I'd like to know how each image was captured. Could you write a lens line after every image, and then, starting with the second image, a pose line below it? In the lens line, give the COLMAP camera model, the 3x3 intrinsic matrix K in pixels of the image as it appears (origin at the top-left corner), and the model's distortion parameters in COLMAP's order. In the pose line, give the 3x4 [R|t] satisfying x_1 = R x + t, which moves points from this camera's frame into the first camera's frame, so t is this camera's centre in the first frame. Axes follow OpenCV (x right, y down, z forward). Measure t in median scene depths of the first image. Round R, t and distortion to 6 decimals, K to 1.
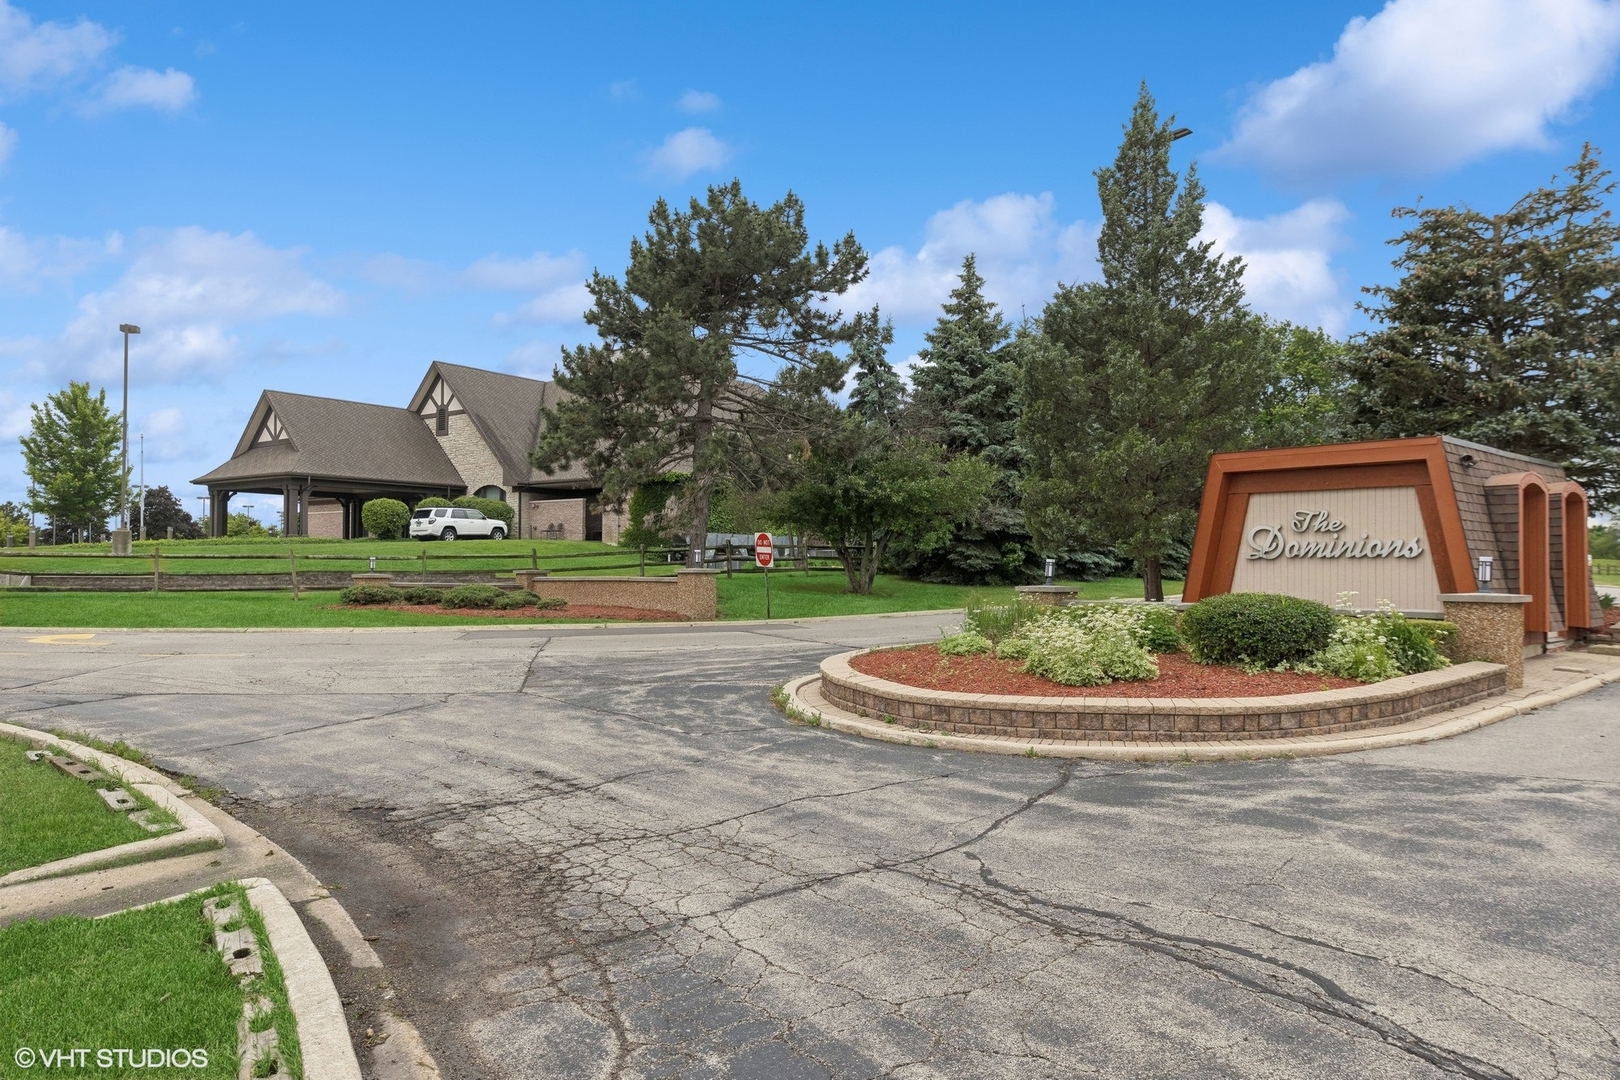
lens RADIAL K [[1076.1, 0, 809.6], [0, 1076.1, 544.5], [0, 0, 1]] dist [0.002861, 0.000297]
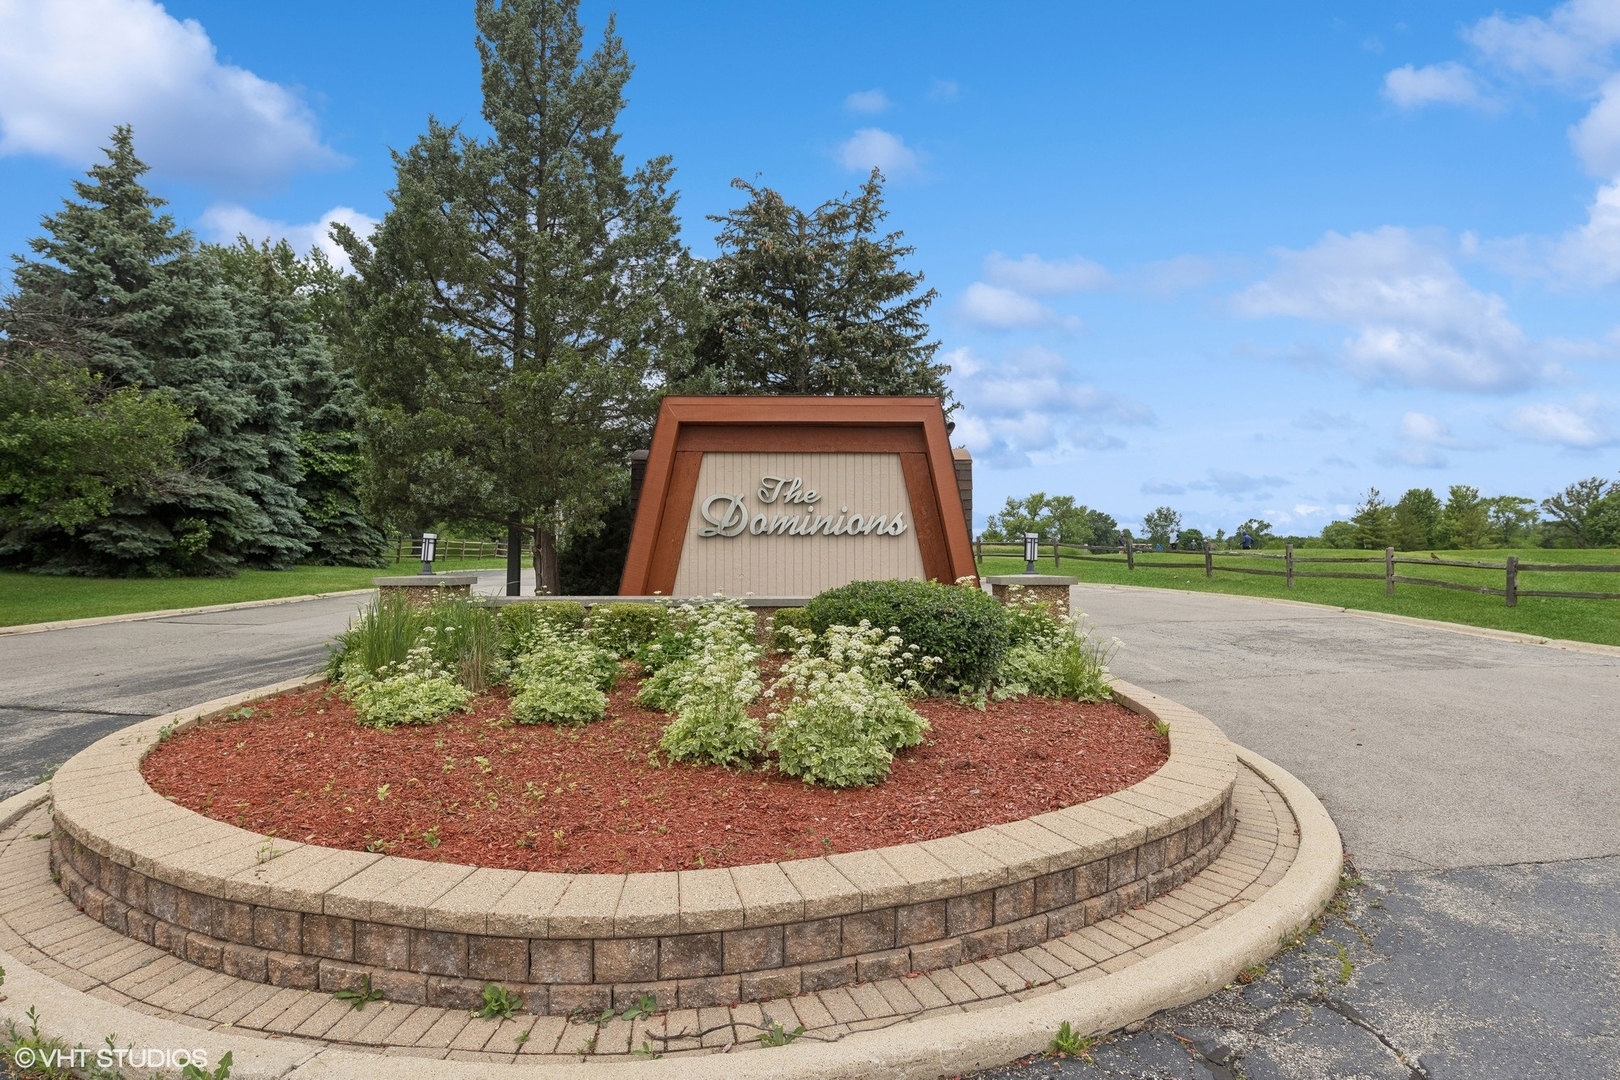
lens RADIAL K [[934.1, 0, 809.4], [0, 934.1, 525.3], [0, 0, 1]] dist [0.000445, -0.000367]
pose [[0.649972, 0.023577, 0.759592, -0.029012], [-0.014110, 0.999721, -0.018956, 0.009463], [-0.759827, 0.001603, 0.650123, 0.279021]]
